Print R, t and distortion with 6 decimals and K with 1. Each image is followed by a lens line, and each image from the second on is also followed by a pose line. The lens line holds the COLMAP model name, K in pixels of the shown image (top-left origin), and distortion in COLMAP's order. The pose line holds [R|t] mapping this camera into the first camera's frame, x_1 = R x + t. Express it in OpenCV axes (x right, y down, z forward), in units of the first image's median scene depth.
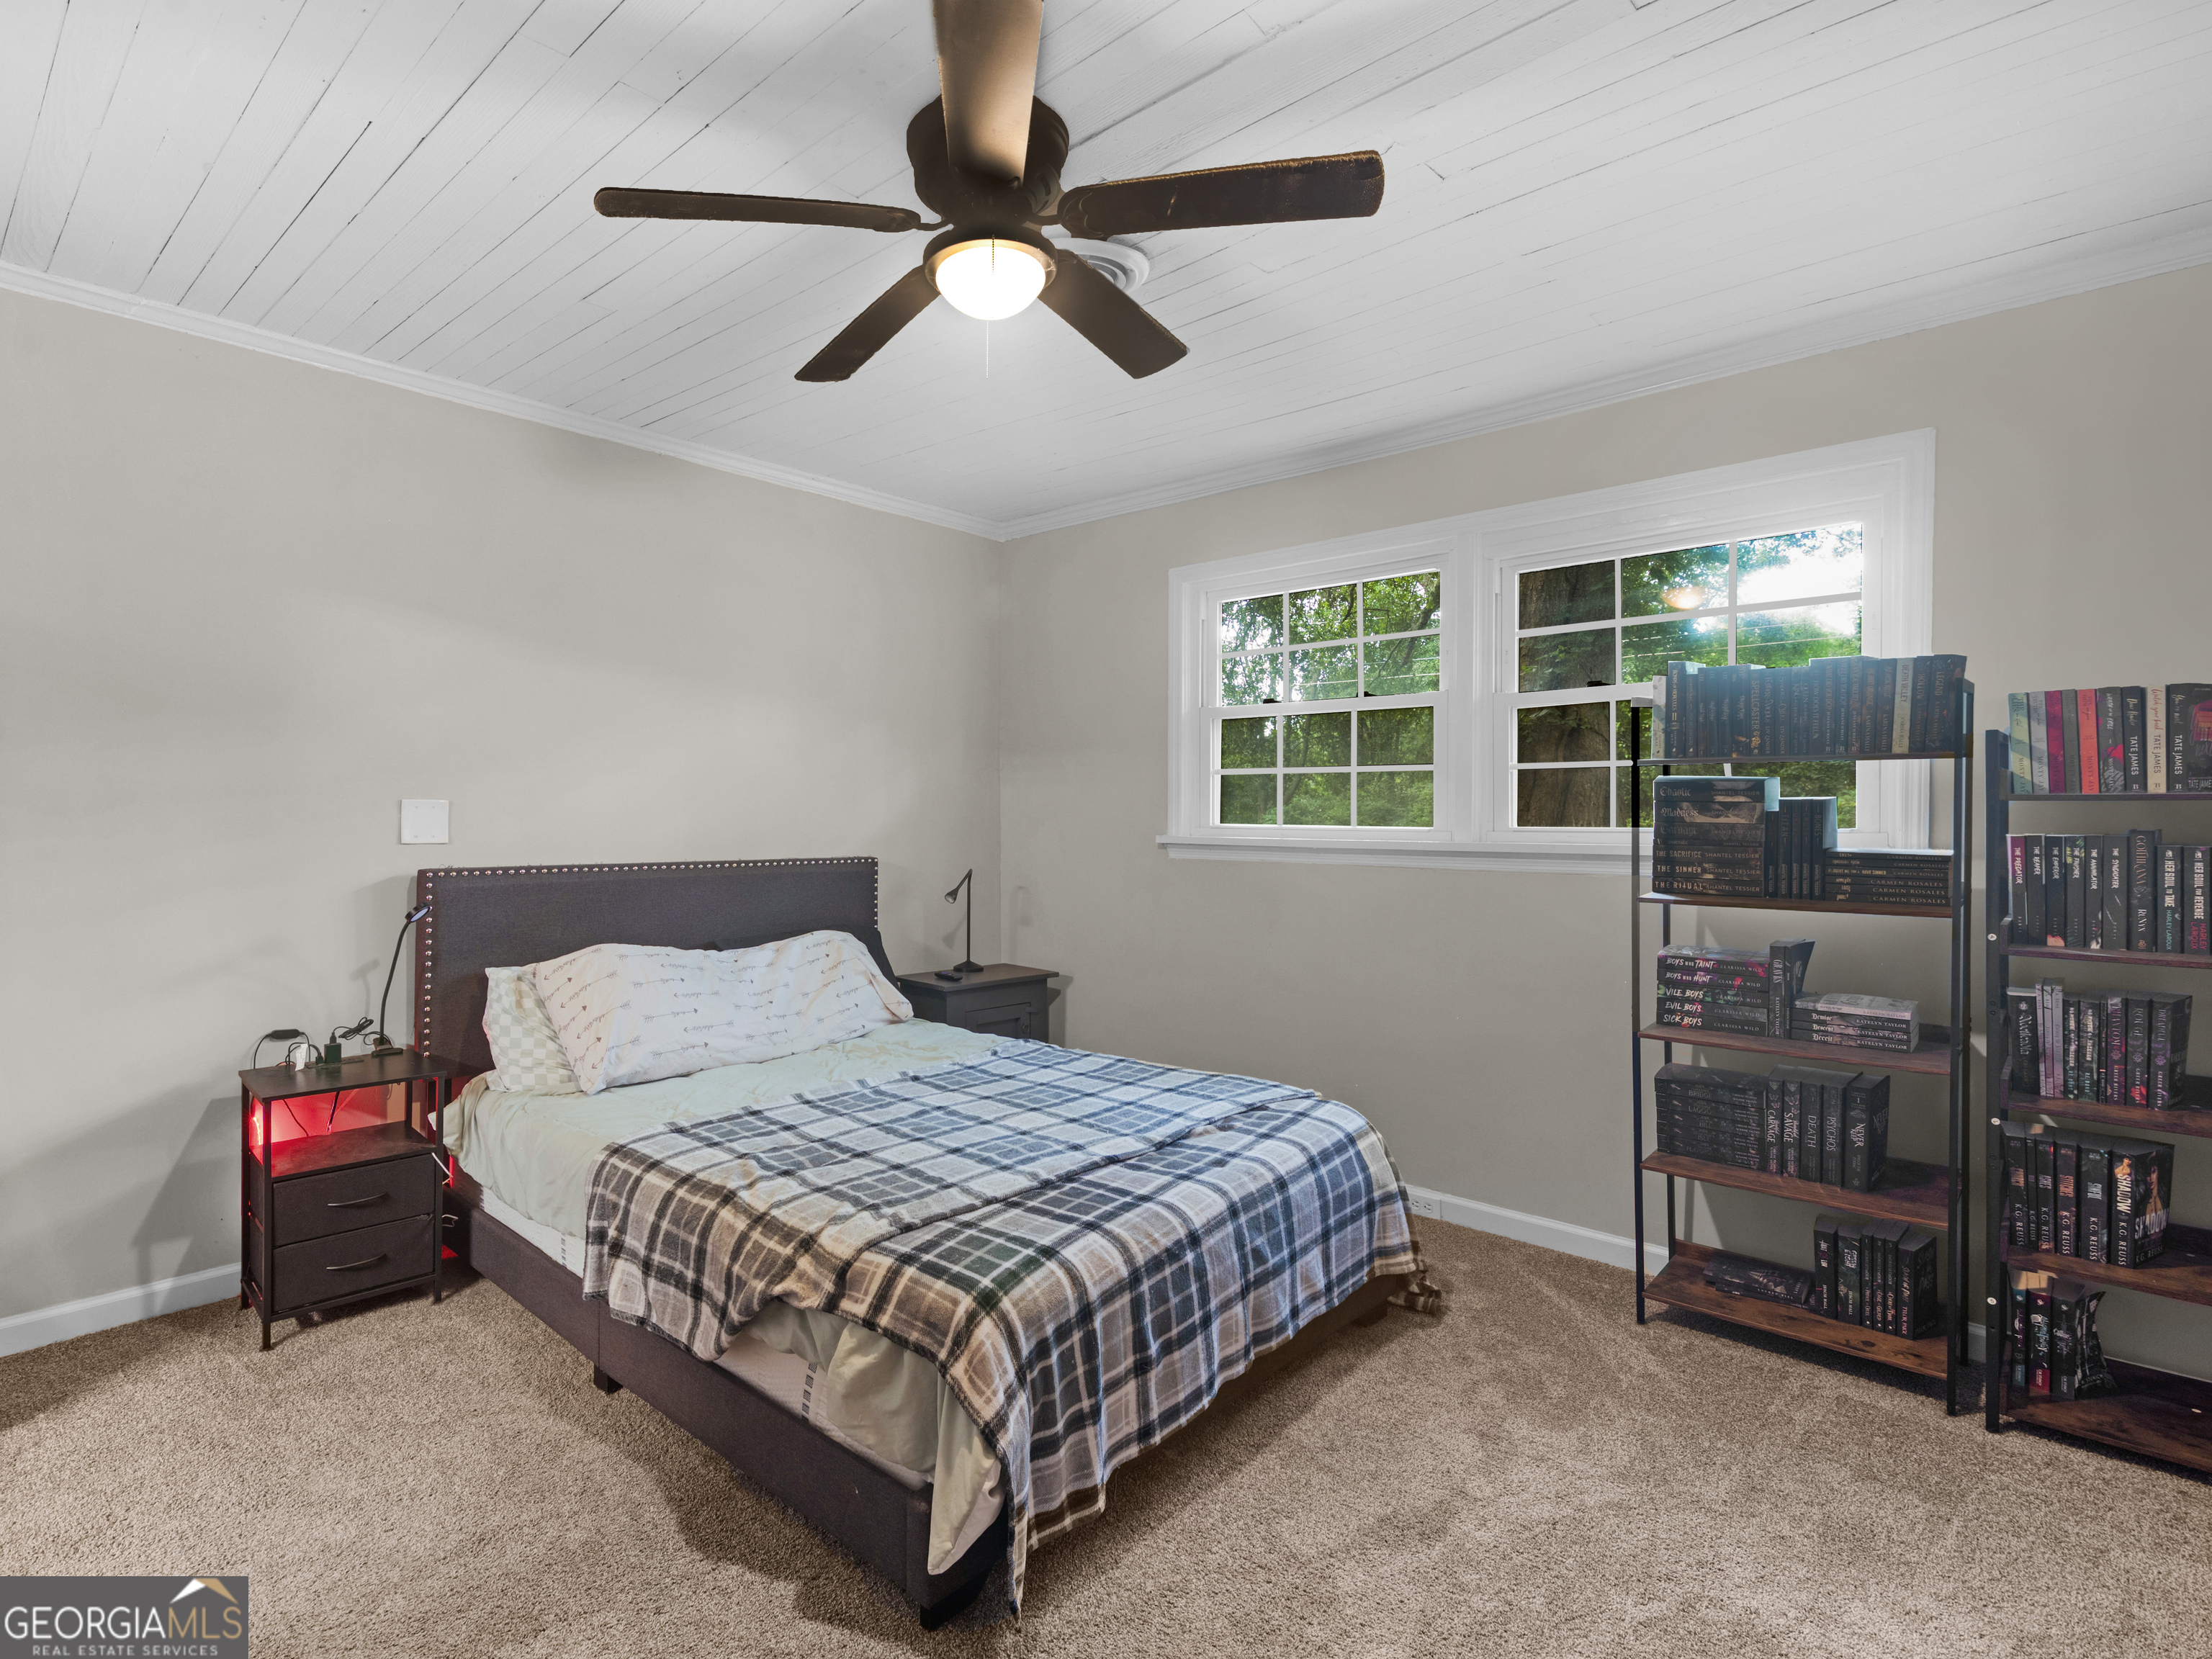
lens RADIAL K [[1147.0, 0, 1024.7], [0, 1147.0, 809.2], [0, 0, 1]] dist [0.000961, -0.000938]
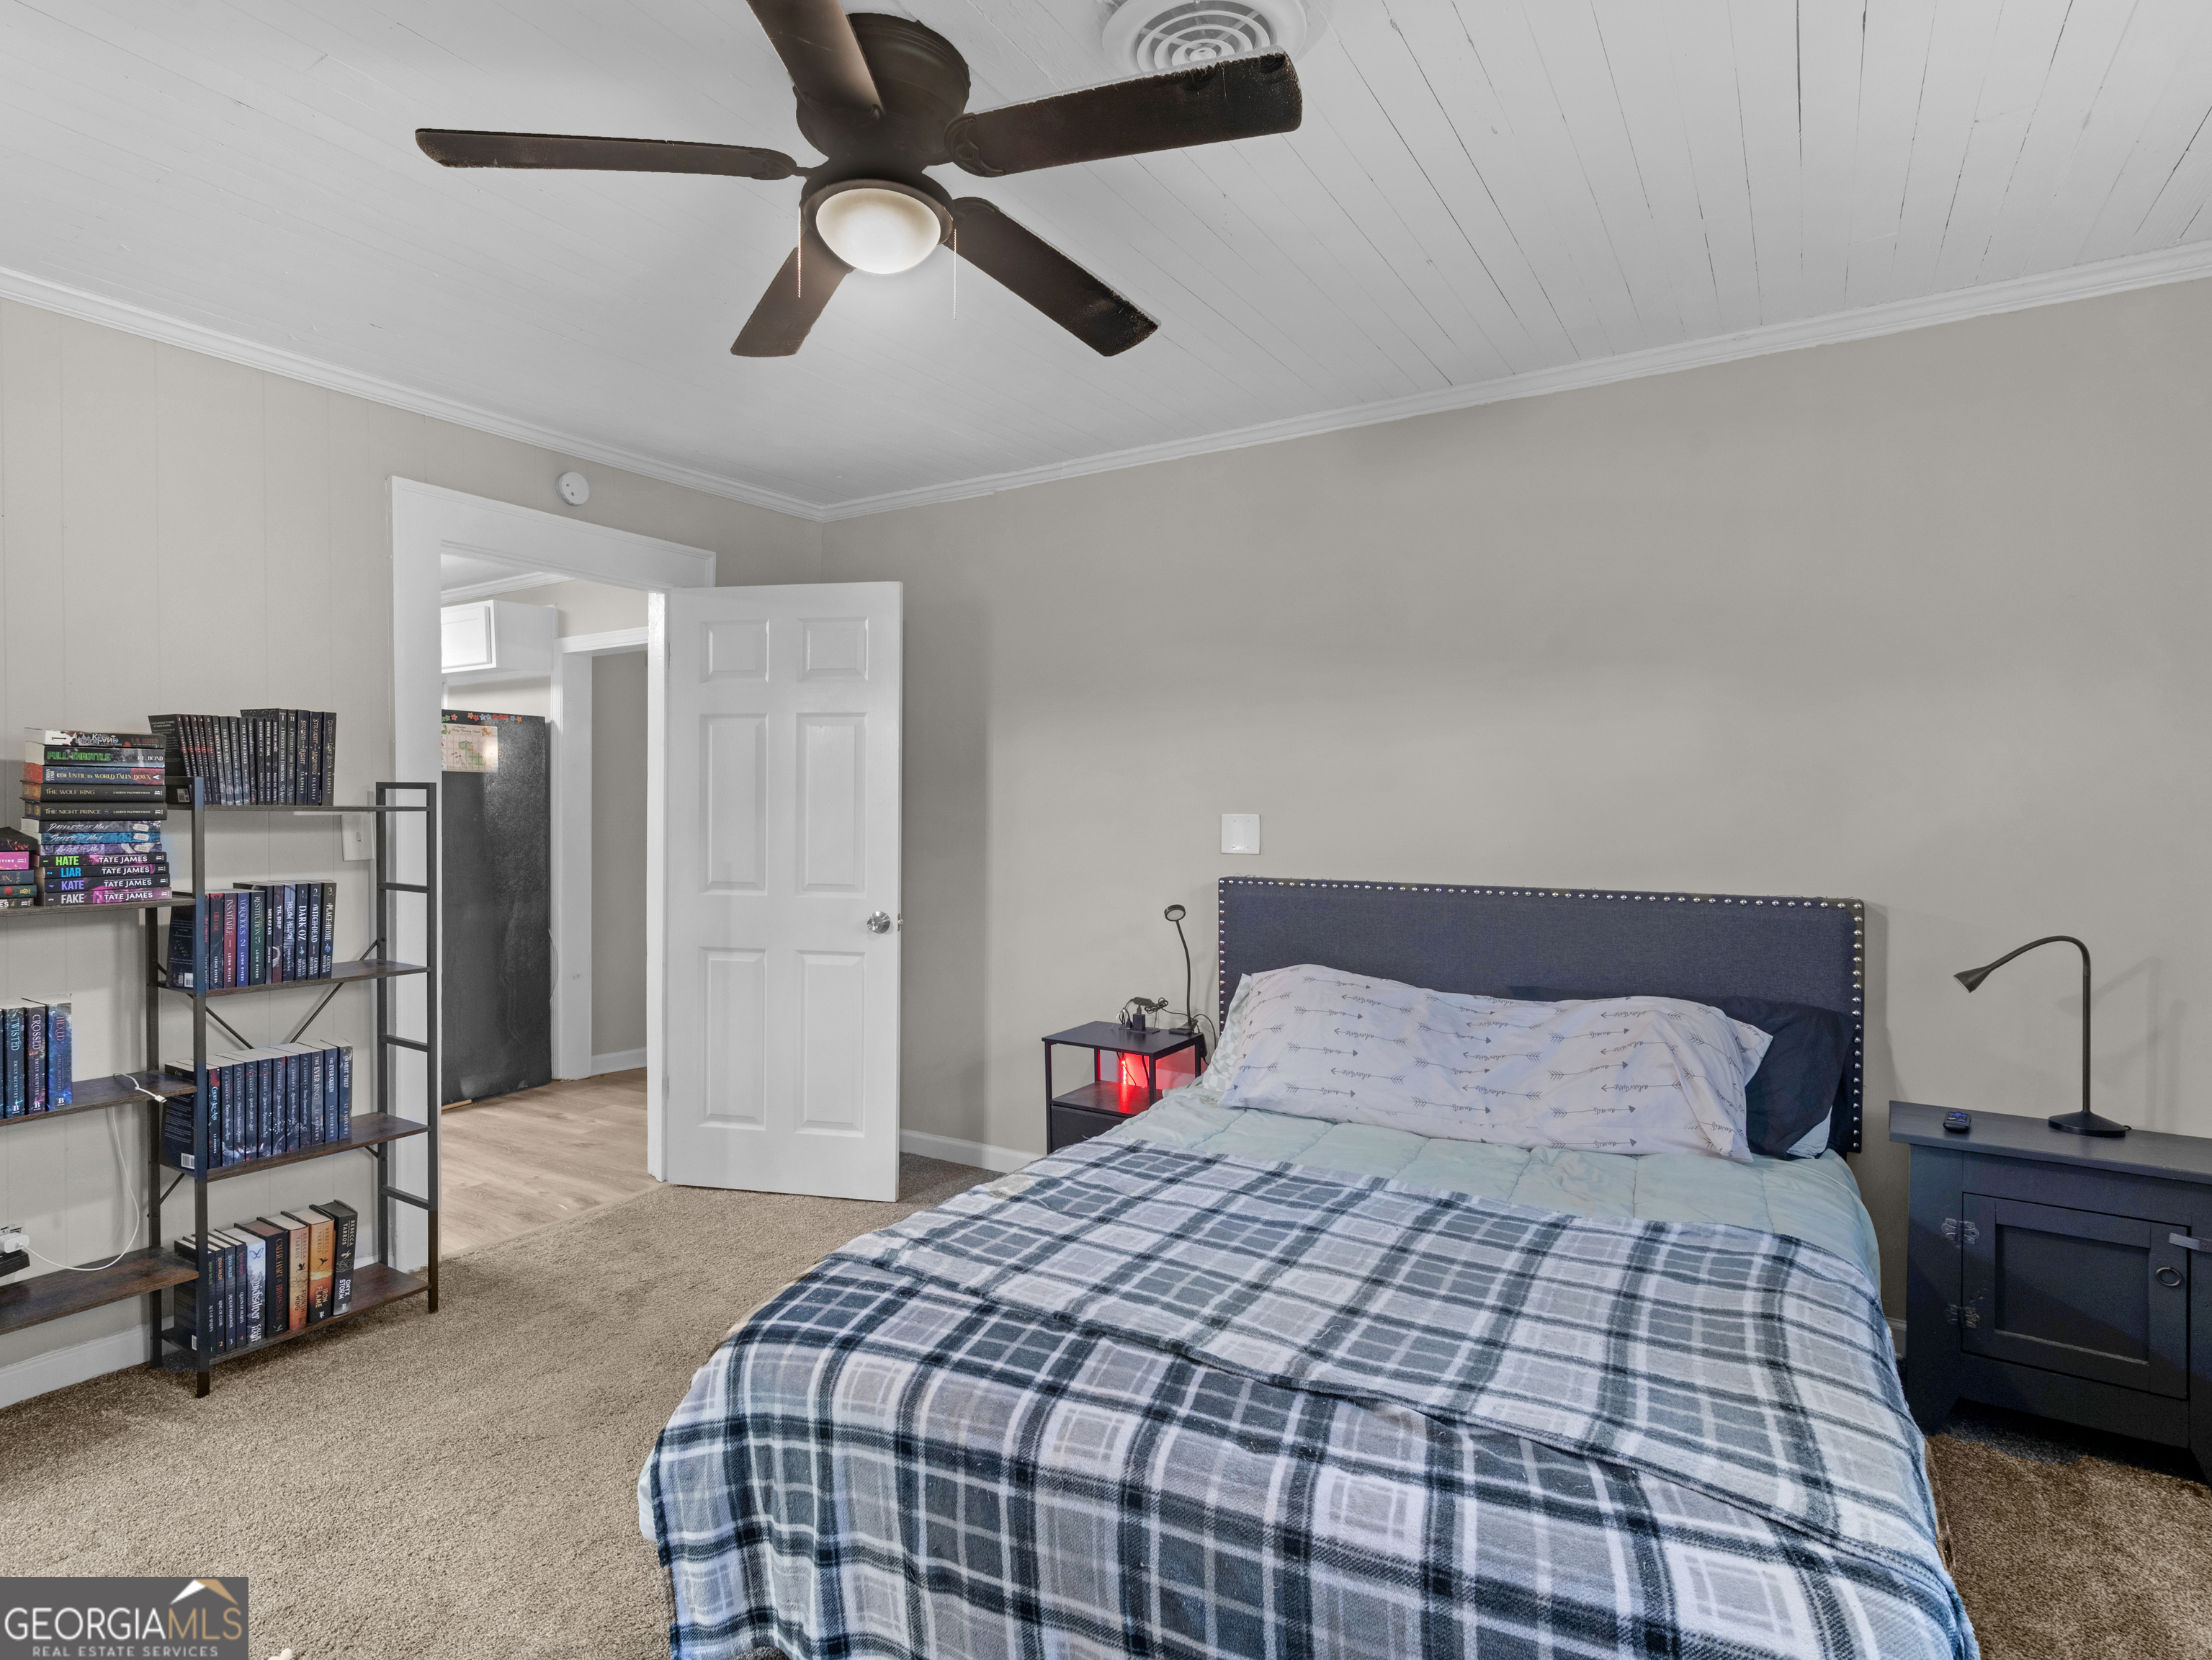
lens RADIAL K [[1195.4, 0, 1060.8], [0, 1195.4, 816.7], [0, 0, 1]] dist [0.001610, 0.000153]
pose [[0.177947, -0.003100, -0.984035, 0.666029], [0.000233, 0.999995, -0.003108, -0.002794], [0.984040, 0.000324, 0.177947, 0.716085]]
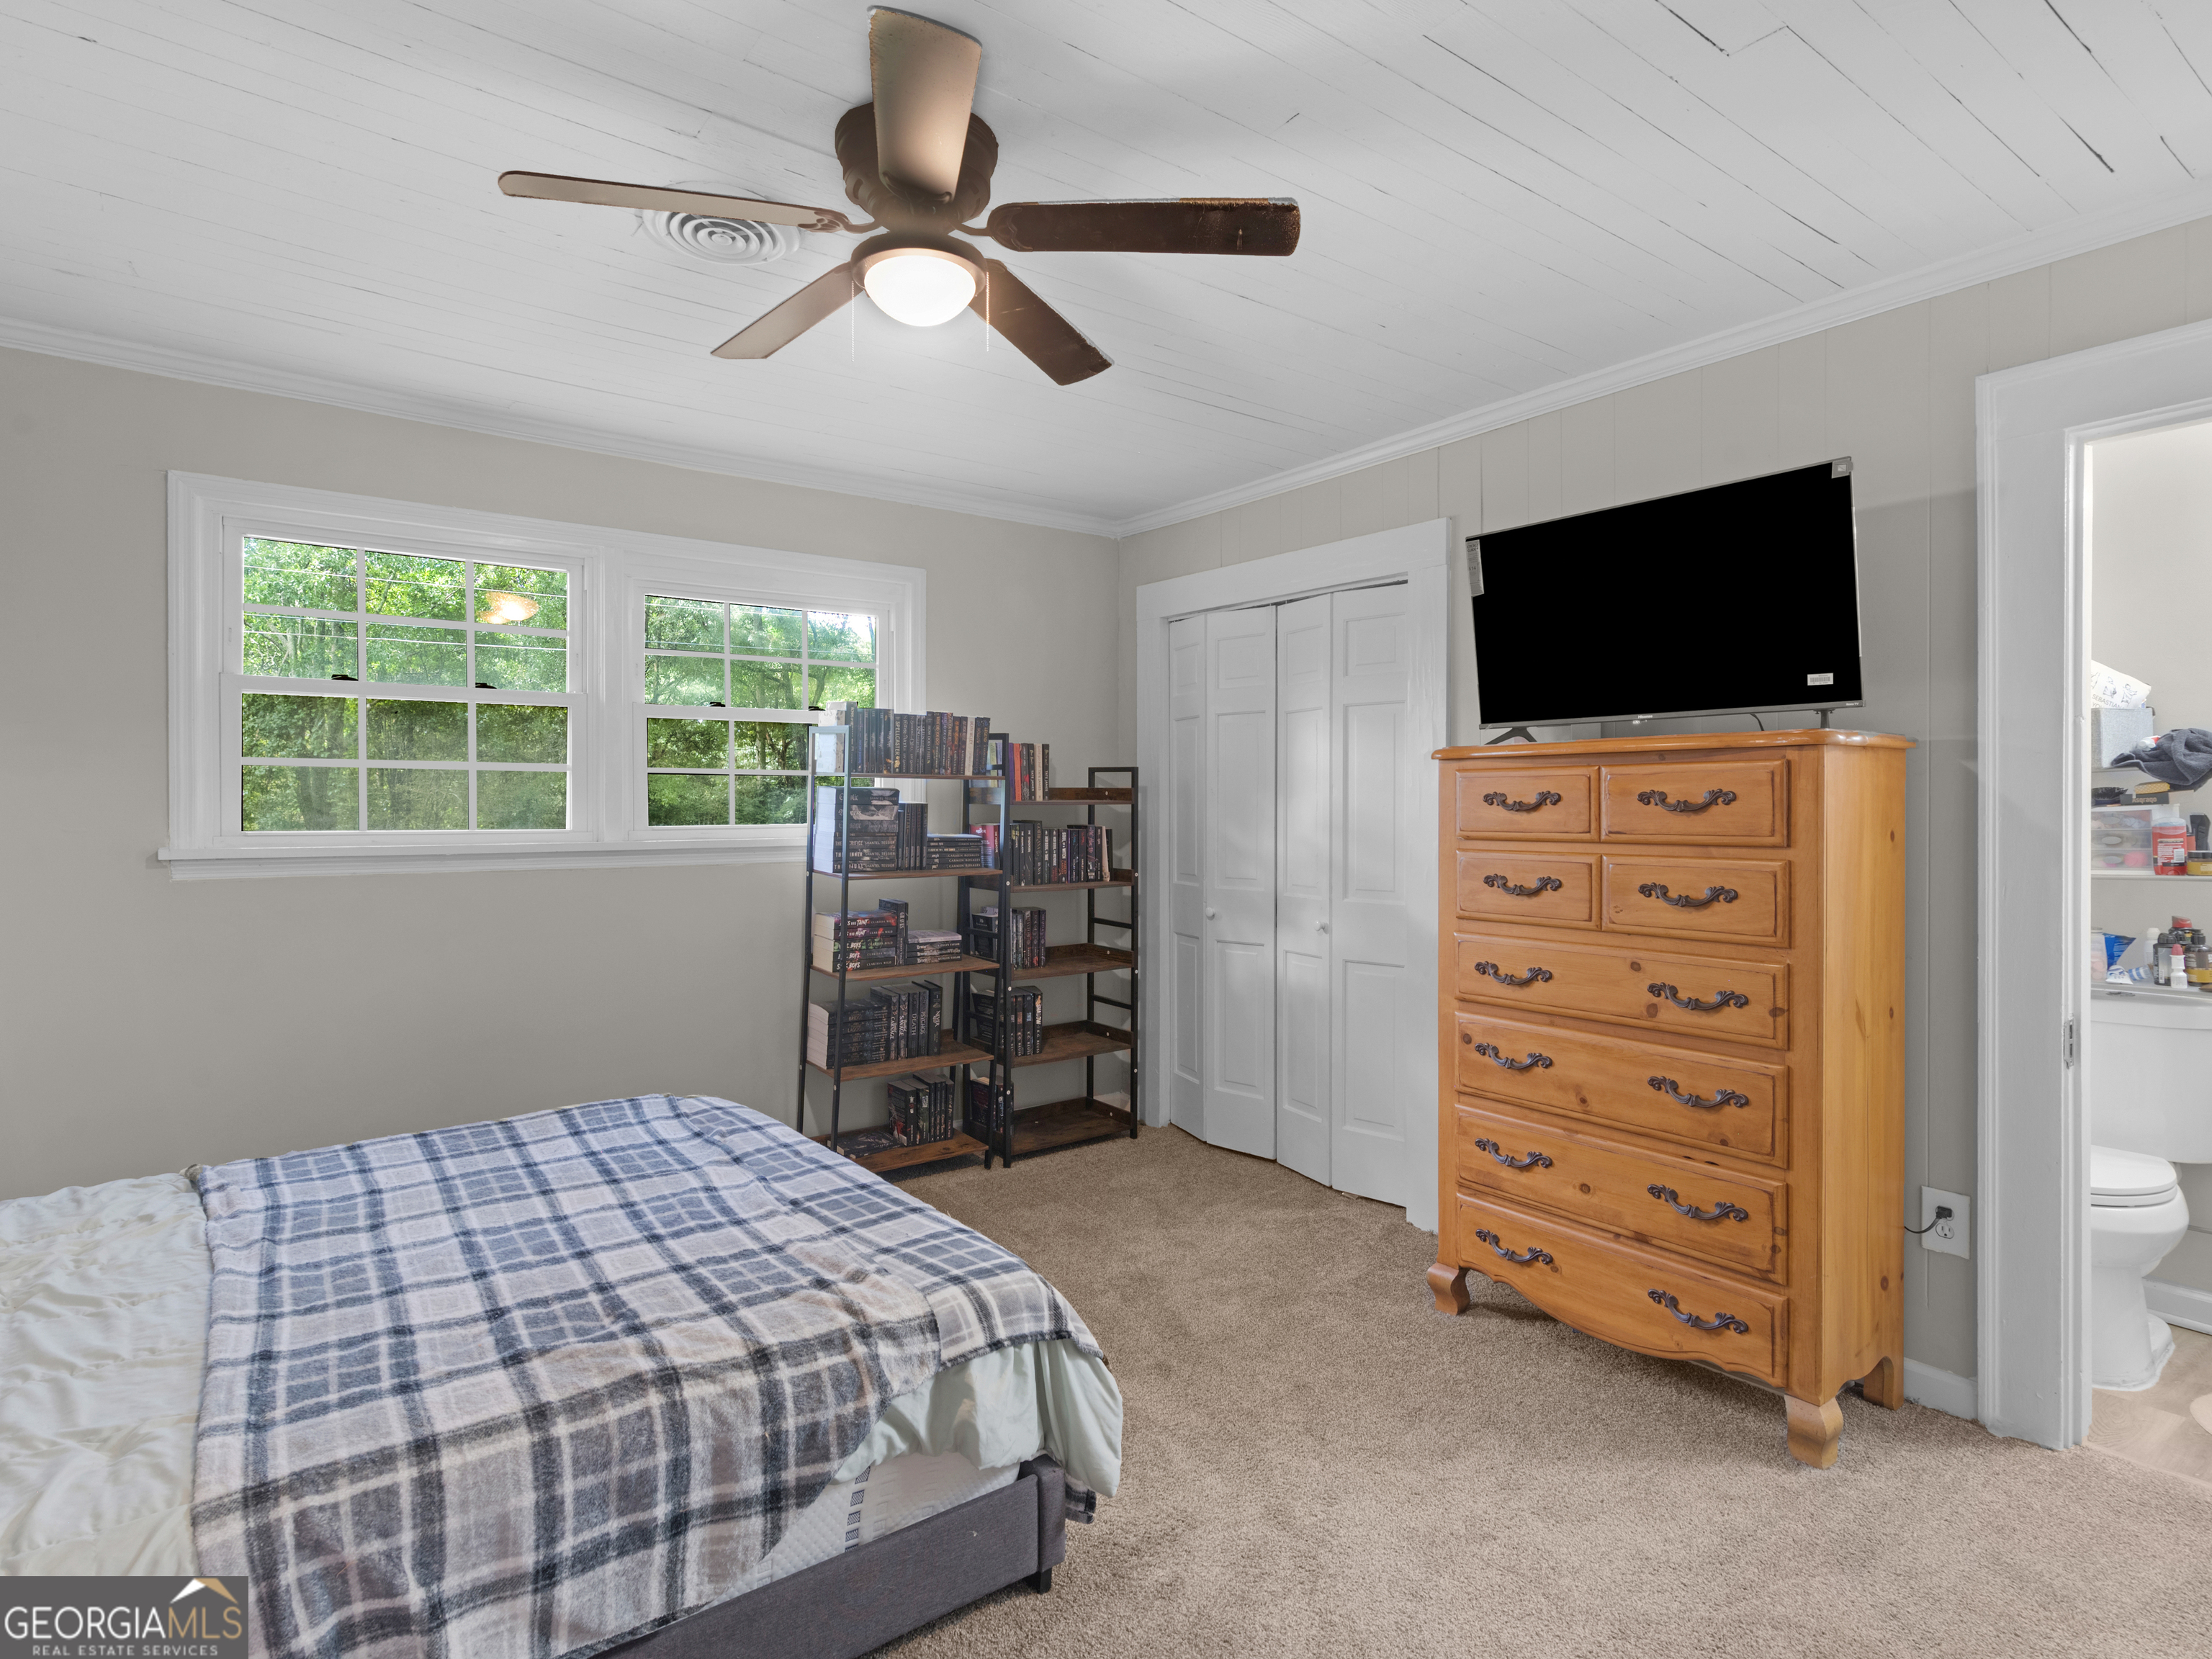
lens RADIAL K [[1121.8, 0, 1104.9], [0, 1121.8, 810.9], [0, 0, 1]] dist [-0.003537, 0.000371]
pose [[0.169728, -0.007231, 0.985464, -0.706316], [-0.000404, 0.999972, 0.007407, -0.009154], [-0.985491, -0.001655, 0.169721, 0.497523]]
